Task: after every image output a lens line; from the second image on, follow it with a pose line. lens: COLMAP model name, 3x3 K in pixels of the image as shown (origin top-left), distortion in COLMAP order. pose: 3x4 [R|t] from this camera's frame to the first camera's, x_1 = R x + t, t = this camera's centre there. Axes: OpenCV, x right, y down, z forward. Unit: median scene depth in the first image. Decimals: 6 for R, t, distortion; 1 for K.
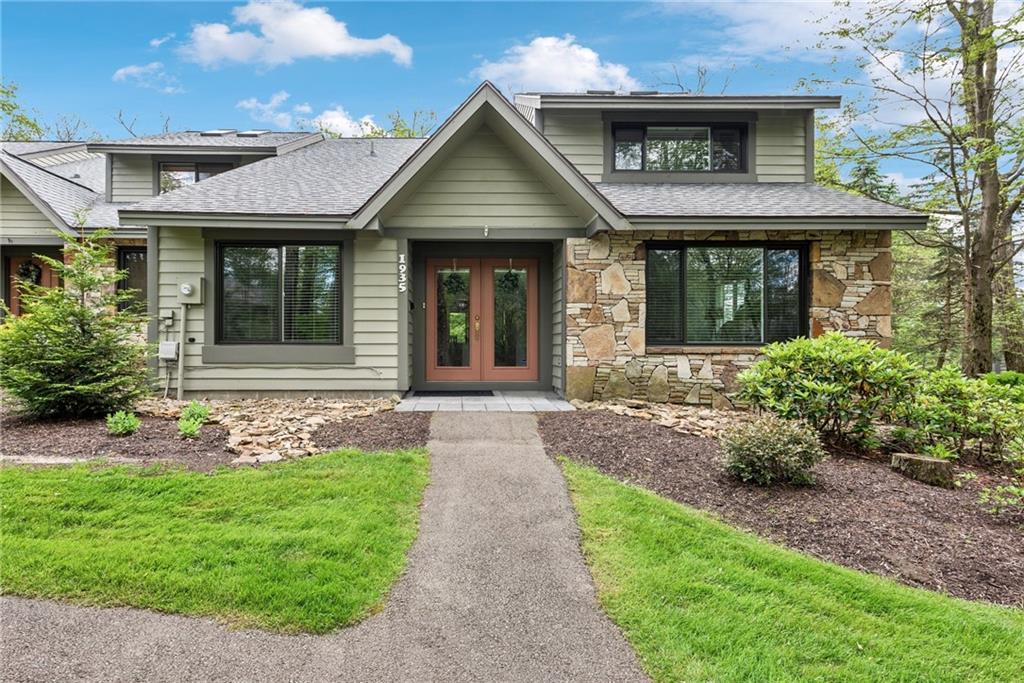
lens RADIAL K [[519.3, 0, 510.1], [0, 519.3, 343.9], [0, 0, 1]] dist [0.014422, -0.000063]
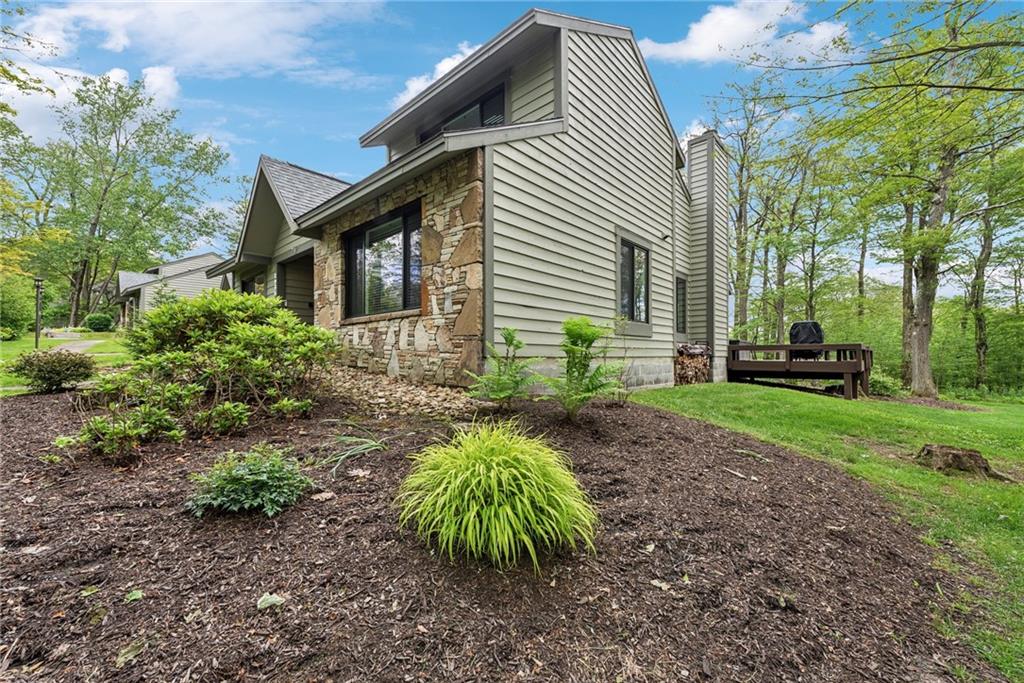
lens RADIAL K [[412.2, 0, 493.5], [0, 412.2, 356.9], [0, 0, 1]] dist [0.011530, -0.000136]
pose [[0.721766, -0.004966, -0.692119, 1.193969], [0.009374, 0.999953, 0.002601, 0.093520], [0.692074, -0.008365, 0.721778, 0.544266]]
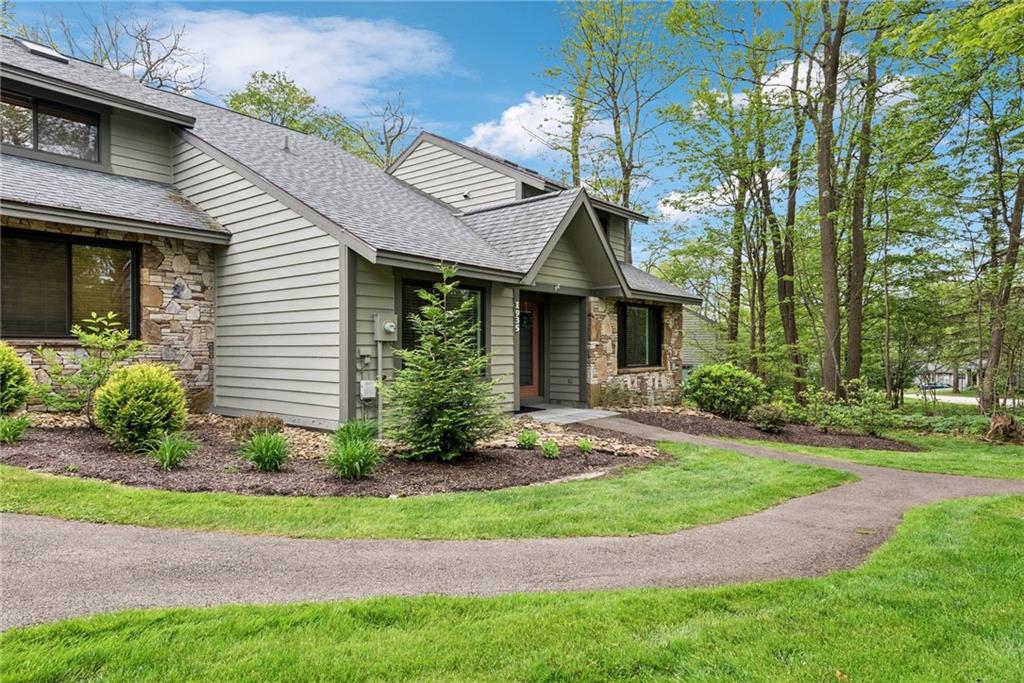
lens RADIAL K [[613.5, 0, 511.0], [0, 613.5, 342.9], [0, 0, 1]] dist [-0.000701, -0.000182]
pose [[0.630228, -0.000326, 0.776410, -1.368185], [-0.008549, 0.999936, 0.007359, -0.084845], [-0.776363, -0.011276, 0.630185, 0.088528]]
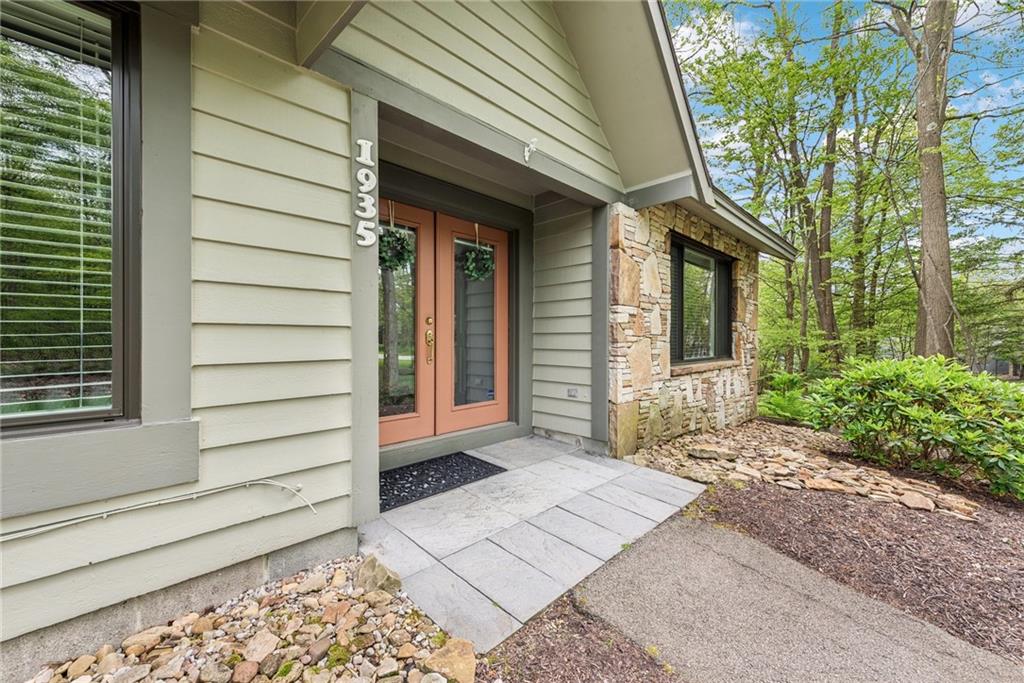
lens RADIAL K [[412.2, 0, 513.3], [0, 412.2, 338.5], [0, 0, 1]] dist [0.011530, -0.000136]
pose [[0.696204, -0.001686, 0.717842, -0.343251], [-0.009557, 0.999887, 0.011617, -0.042016], [-0.717780, -0.014948, 0.696110, 0.739203]]
